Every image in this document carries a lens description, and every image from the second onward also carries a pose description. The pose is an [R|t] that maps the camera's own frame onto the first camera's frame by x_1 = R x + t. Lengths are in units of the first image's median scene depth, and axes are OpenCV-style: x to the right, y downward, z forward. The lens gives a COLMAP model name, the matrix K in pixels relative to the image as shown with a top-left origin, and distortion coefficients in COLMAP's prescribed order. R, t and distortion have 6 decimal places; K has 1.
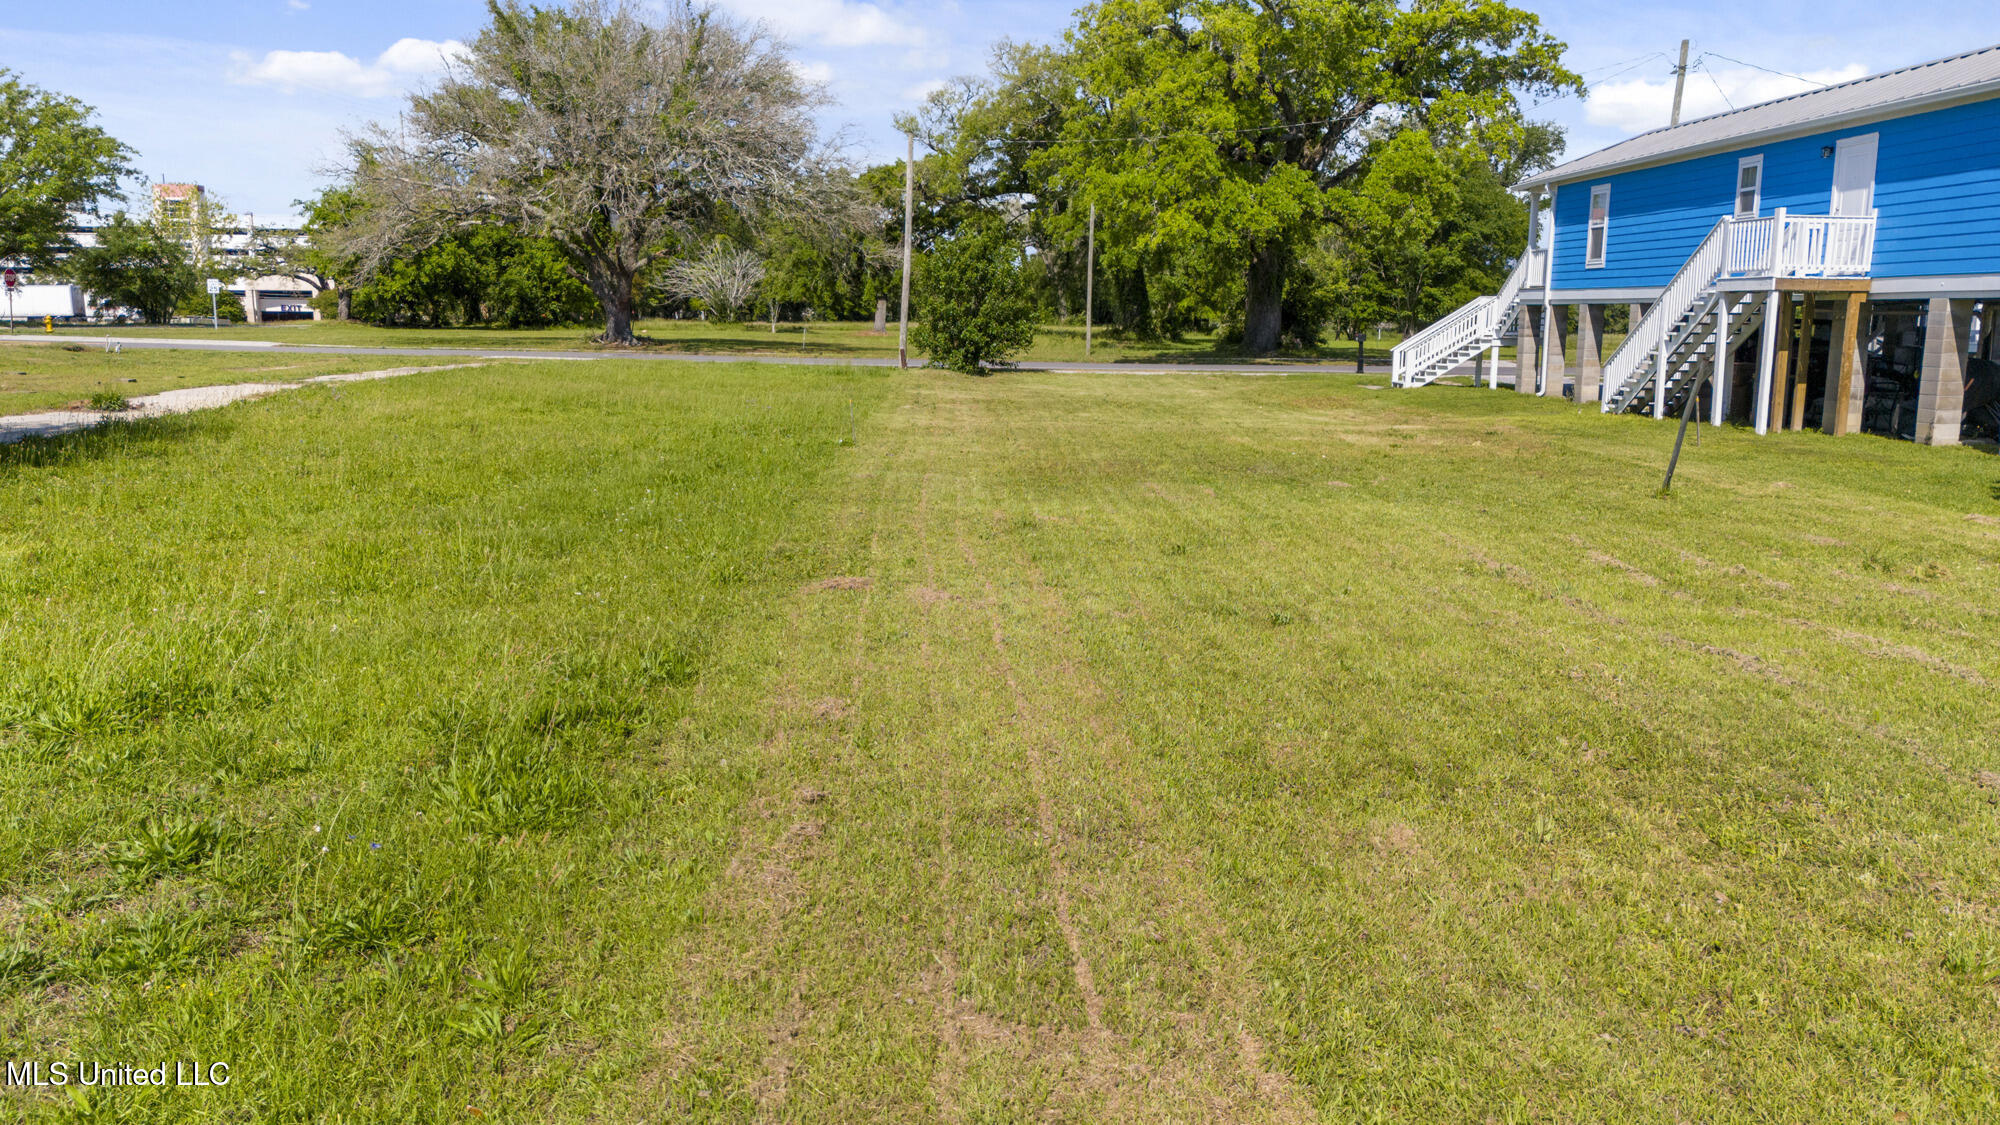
lens RADIAL K [[1459.5, 0, 1000.0], [0, 1459.5, 562.5], [0, 0, 1]] dist [0.123275, -0.115709]
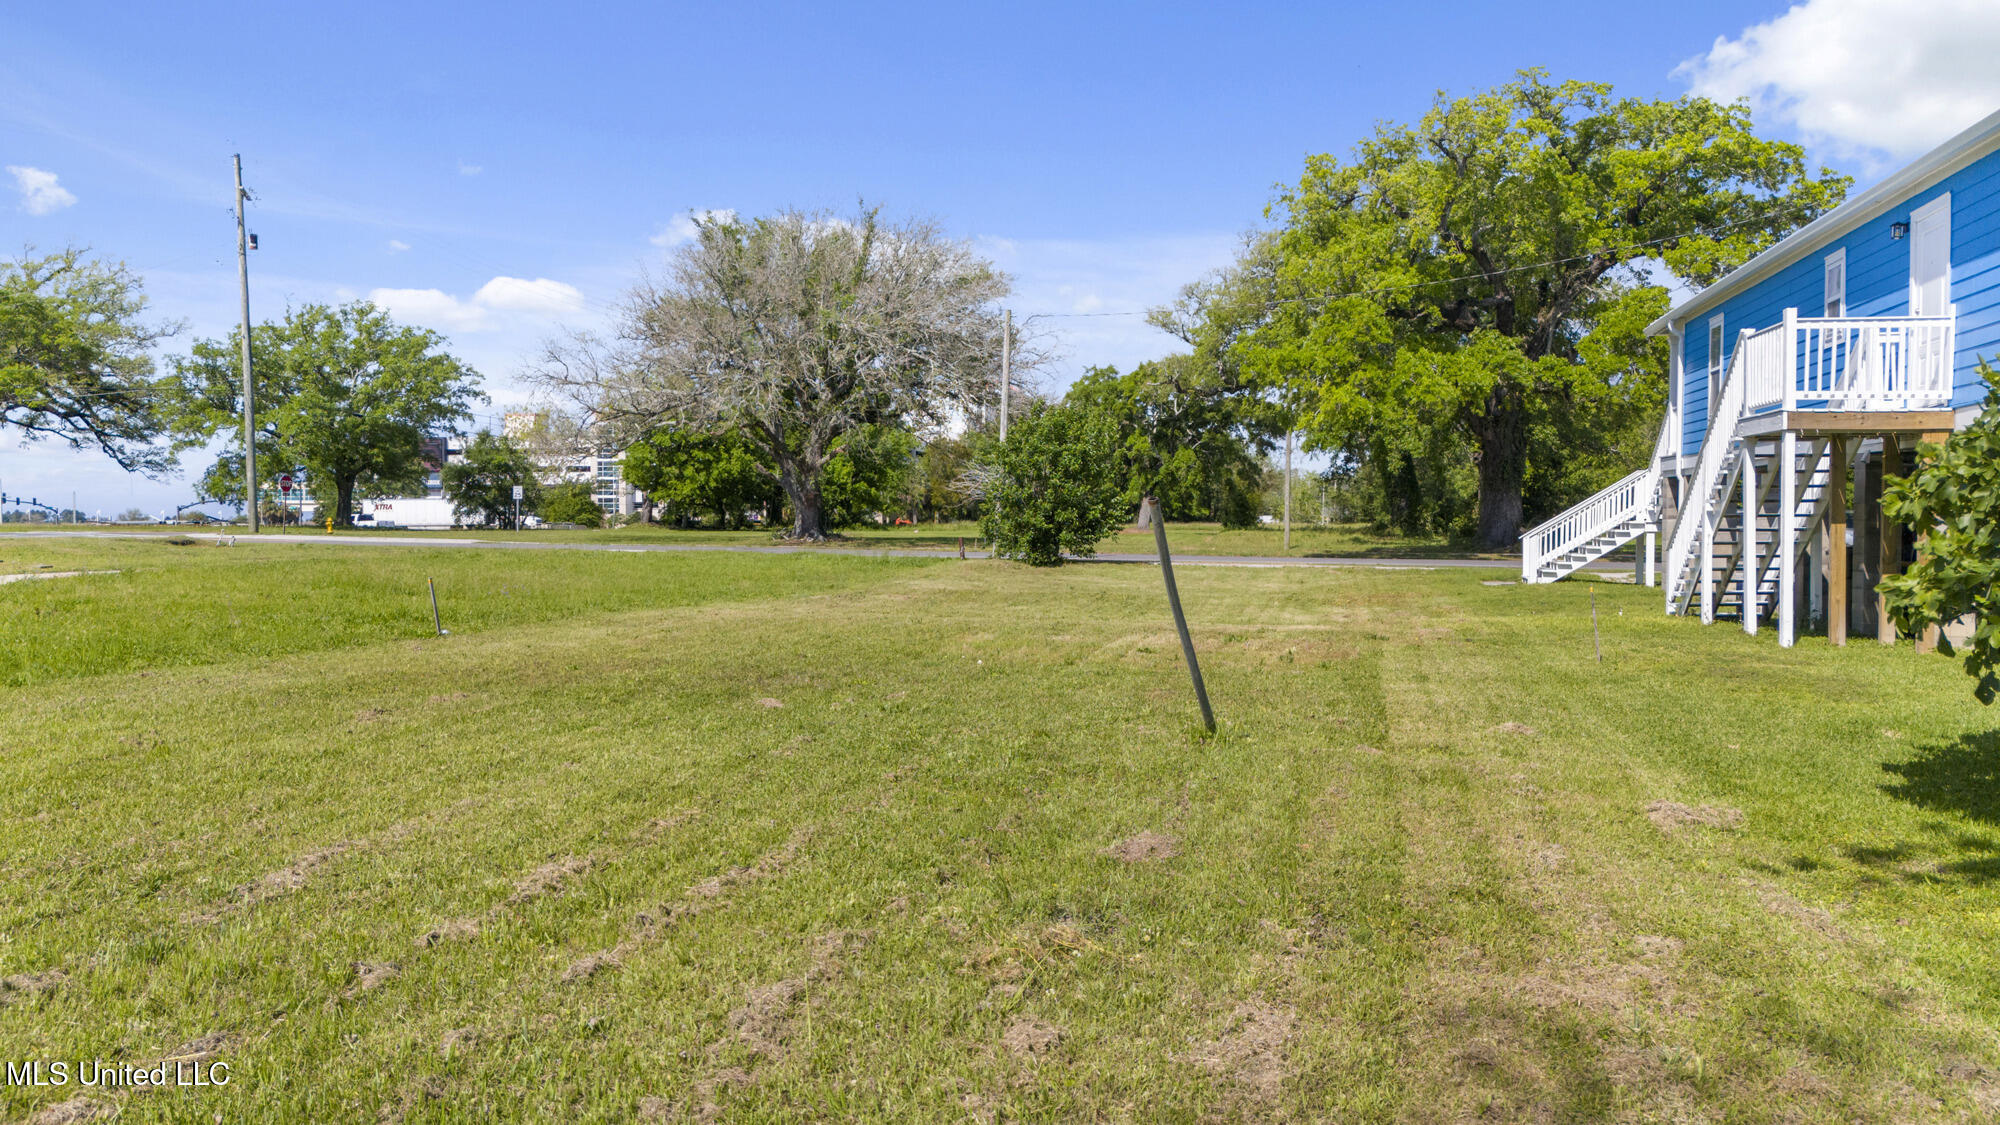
lens RADIAL K [[1459.5, 0, 1000.0], [0, 1459.5, 562.5], [0, 0, 1]] dist [0.123275, -0.115709]
pose [[0.964288, 0.003867, -0.264827, 0.158783], [-0.040473, 0.990302, -0.132909, -0.010020], [0.261744, 0.138881, 0.955093, 0.128581]]
